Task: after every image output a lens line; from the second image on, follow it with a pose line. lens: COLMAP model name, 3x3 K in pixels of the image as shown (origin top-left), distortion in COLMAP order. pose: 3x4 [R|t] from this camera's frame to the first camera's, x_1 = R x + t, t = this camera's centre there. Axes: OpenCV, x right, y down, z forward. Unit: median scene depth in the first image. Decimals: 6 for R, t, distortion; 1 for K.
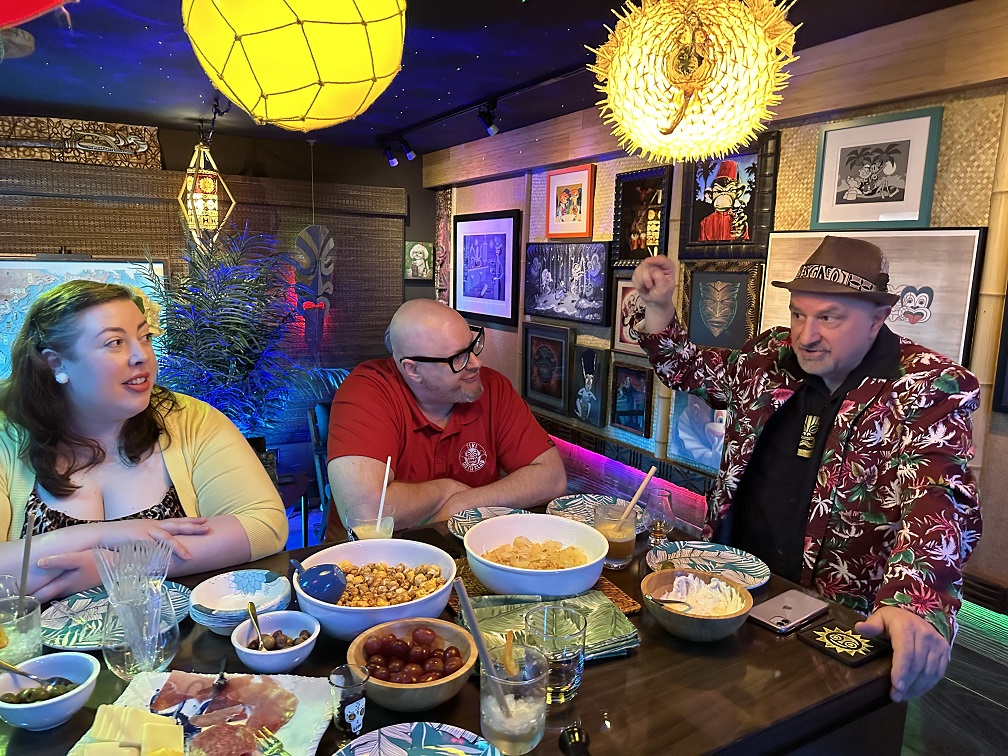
lens RADIAL K [[710.2, 0, 509.5], [0, 710.2, 384.9], [0, 0, 1]] dist [0.056352, -0.068377]
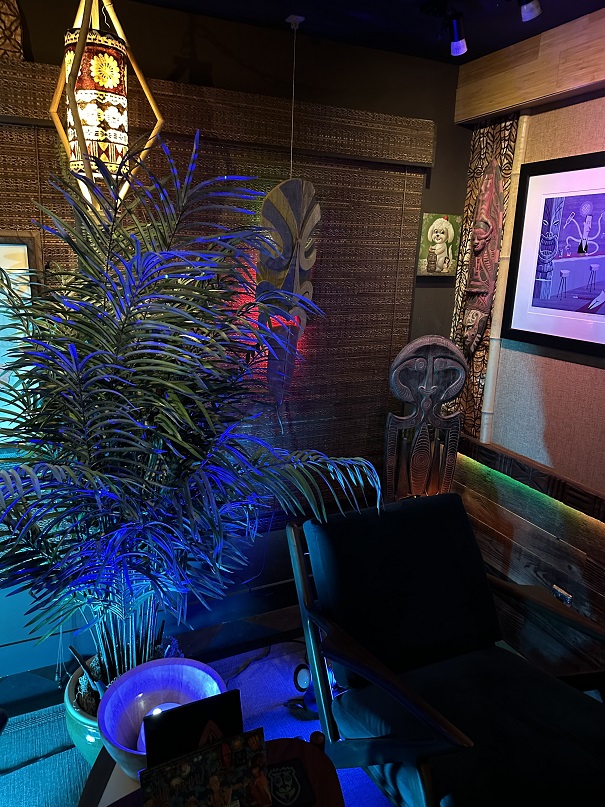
lens RADIAL K [[568.6, 0, 296.4], [0, 568.6, 394.2], [0, 0, 1]] dist [0.056352, -0.068377]
pose [[0.994734, 0.029950, -0.098019, -0.258831], [-0.023075, 0.997242, 0.070544, -0.101697], [0.099862, -0.067910, 0.992681, 0.634442]]
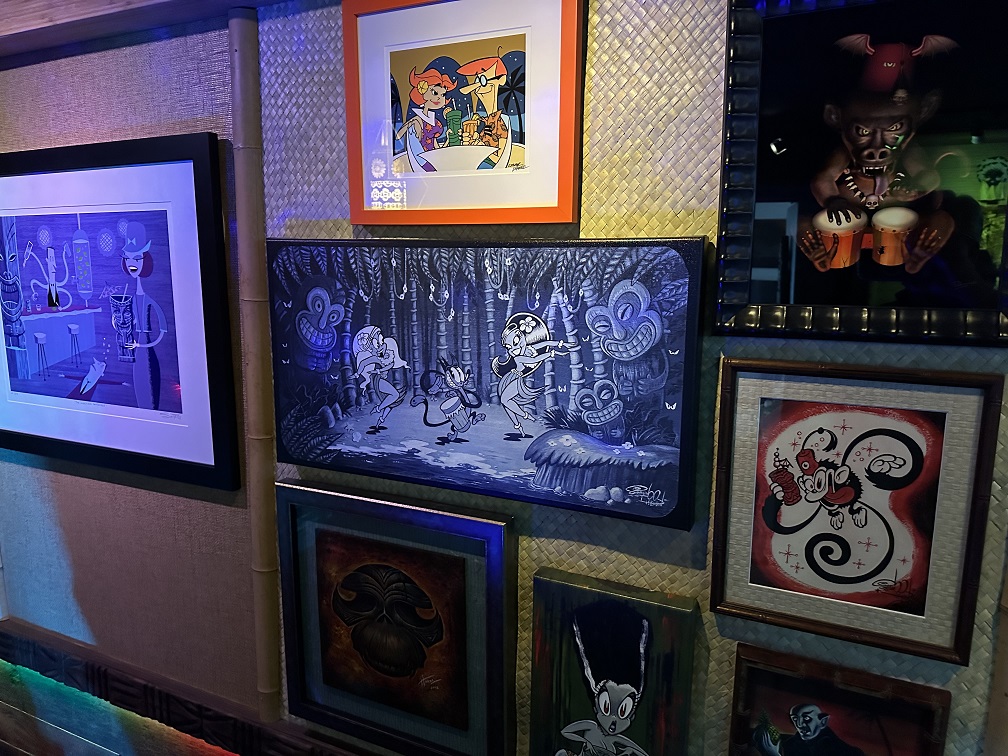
lens RADIAL K [[710.2, 0, 498.8], [0, 710.2, 373.2], [0, 0, 1]] dist [0.056352, -0.068377]
pose [[0.830292, -0.113166, 0.545719, -0.072298], [0.112801, 0.993025, 0.034300, -0.147149], [-0.545795, 0.033079, 0.837266, 0.712789]]
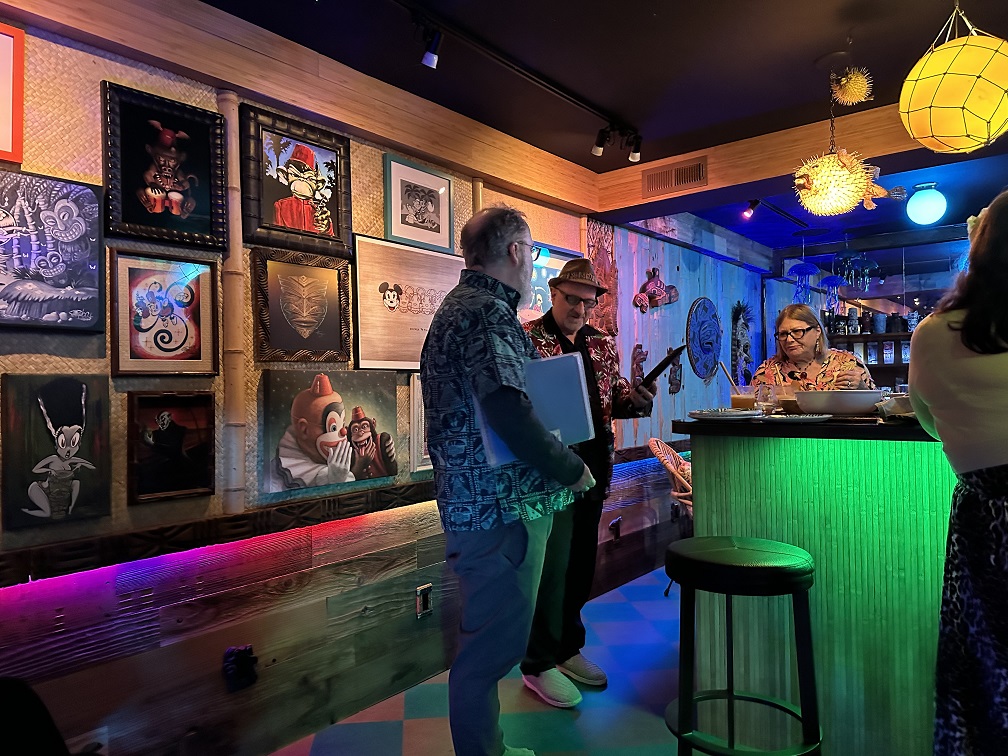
lens RADIAL K [[710.2, 0, 506.5], [0, 710.2, 382.2], [0, 0, 1]] dist [0.056352, -0.068377]
pose [[-0.370413, -0.013777, 0.928765, -0.463535], [0.164658, 0.983081, 0.080253, -0.032857], [-0.914156, 0.182655, -0.361877, 0.823372]]
